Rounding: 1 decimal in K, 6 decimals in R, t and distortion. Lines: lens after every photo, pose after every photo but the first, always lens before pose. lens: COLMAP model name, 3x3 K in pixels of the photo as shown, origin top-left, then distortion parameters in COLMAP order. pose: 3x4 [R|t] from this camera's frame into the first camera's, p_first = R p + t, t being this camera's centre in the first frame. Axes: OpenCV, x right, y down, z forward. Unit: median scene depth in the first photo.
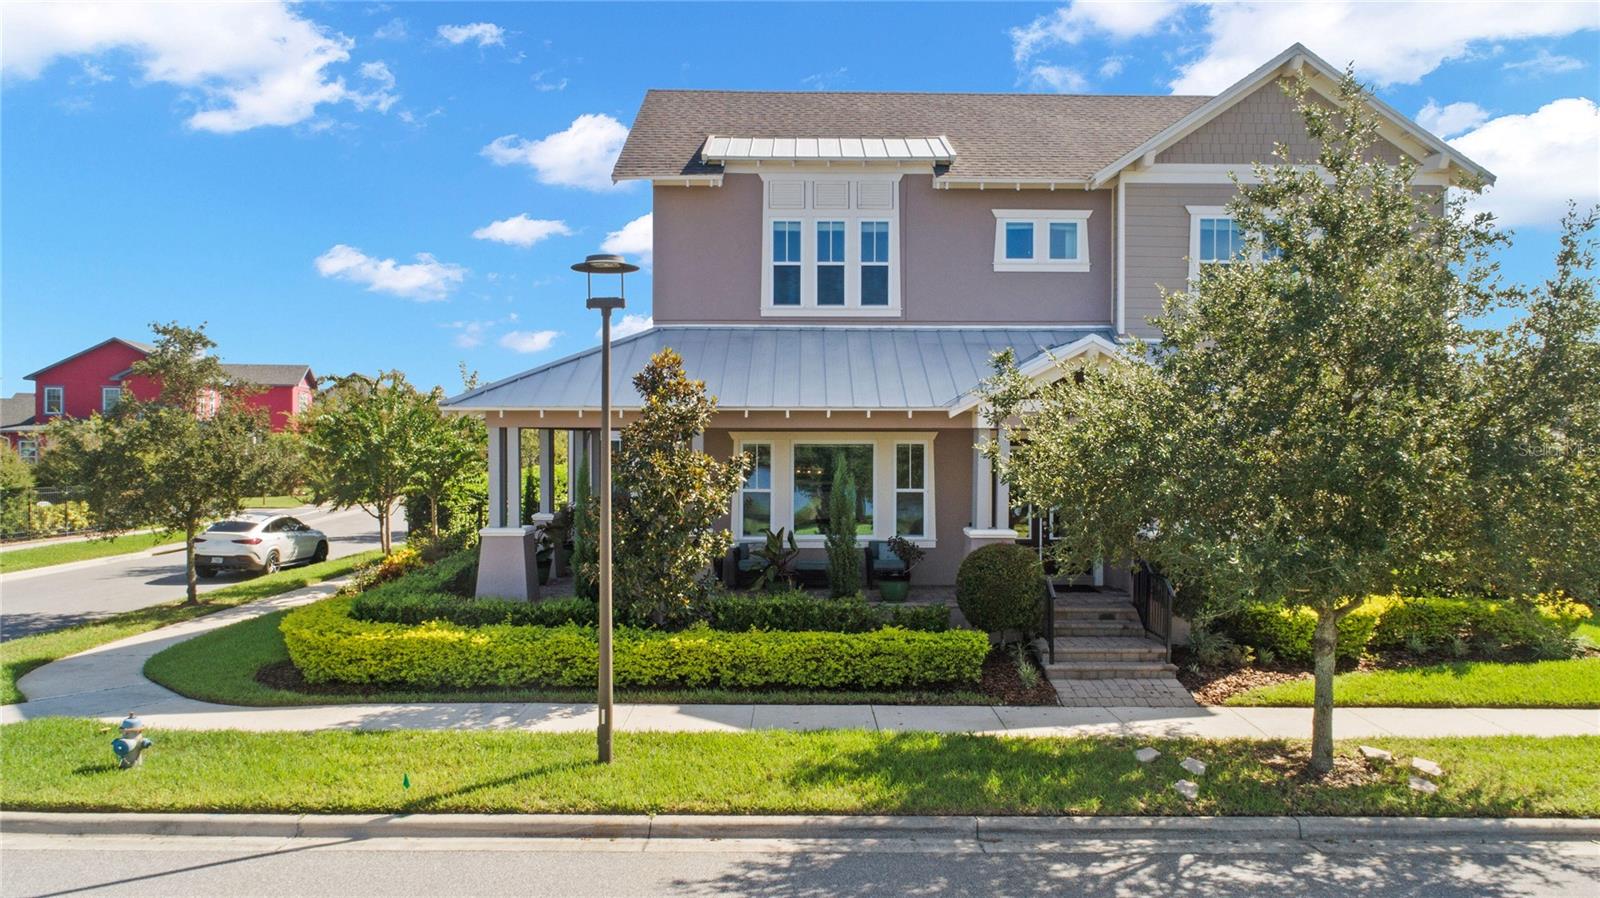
lens RADIAL K [[1044.2, 0, 833.3], [0, 1044.2, 450.2], [0, 0, 1]] dist [-0.024754, 0.001819]
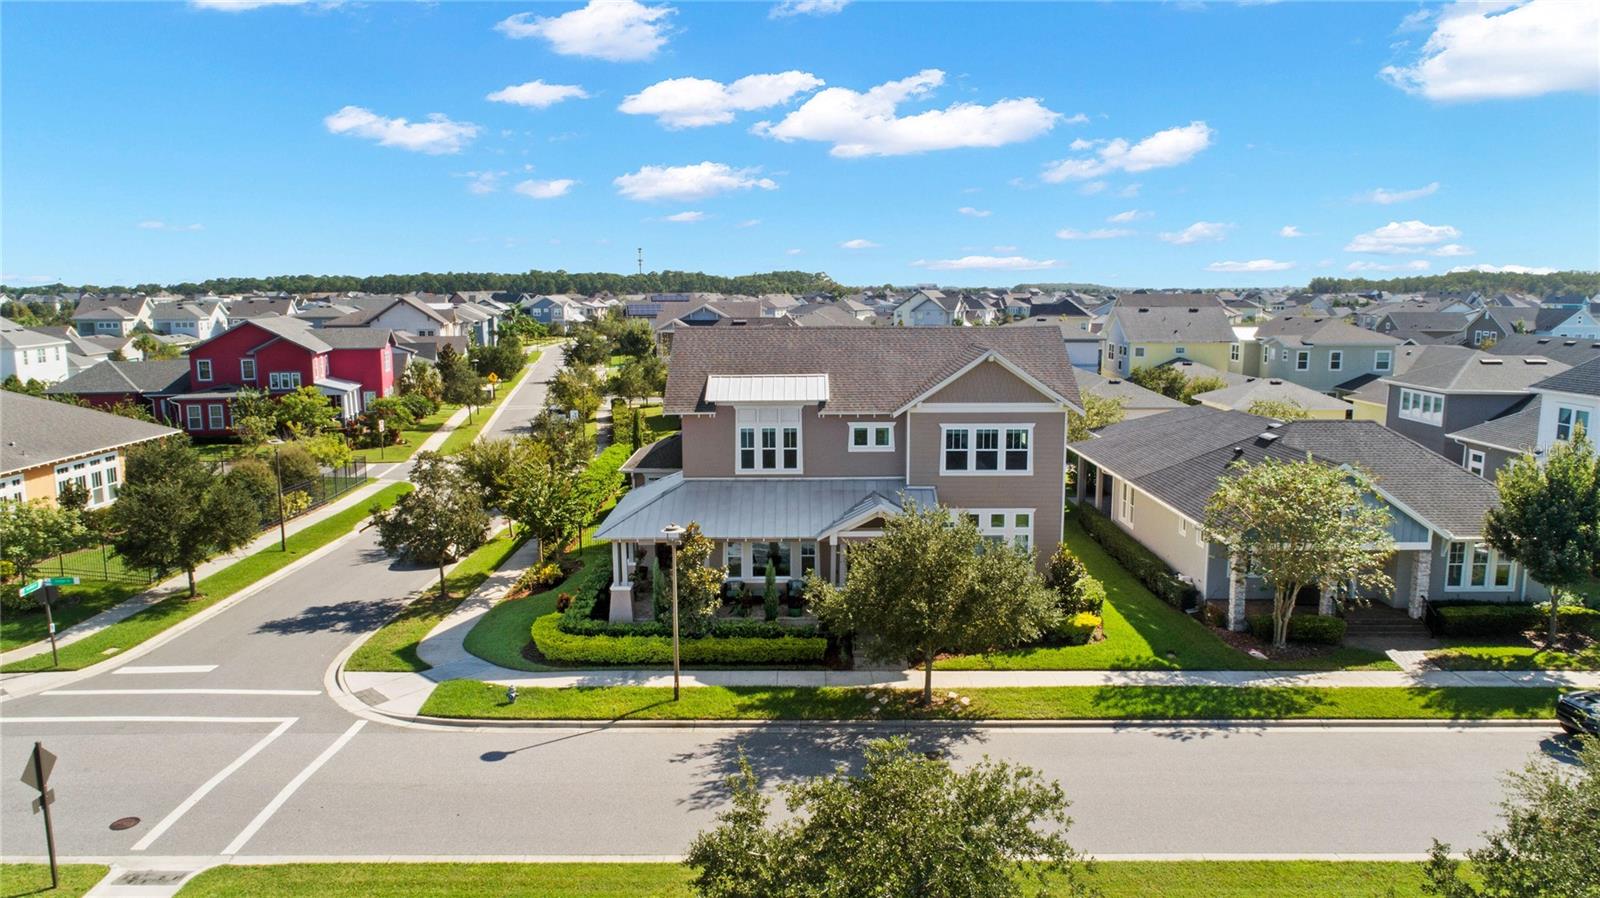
lens RADIAL K [[1044.2, 0, 833.3], [0, 1044.2, 450.2], [0, 0, 1]] dist [-0.024754, 0.001819]
pose [[0.999564, -0.012777, -0.026629, 0.179728], [0.016188, 0.991101, 0.132126, -0.447935], [0.024704, -0.132499, 0.990875, -1.038311]]
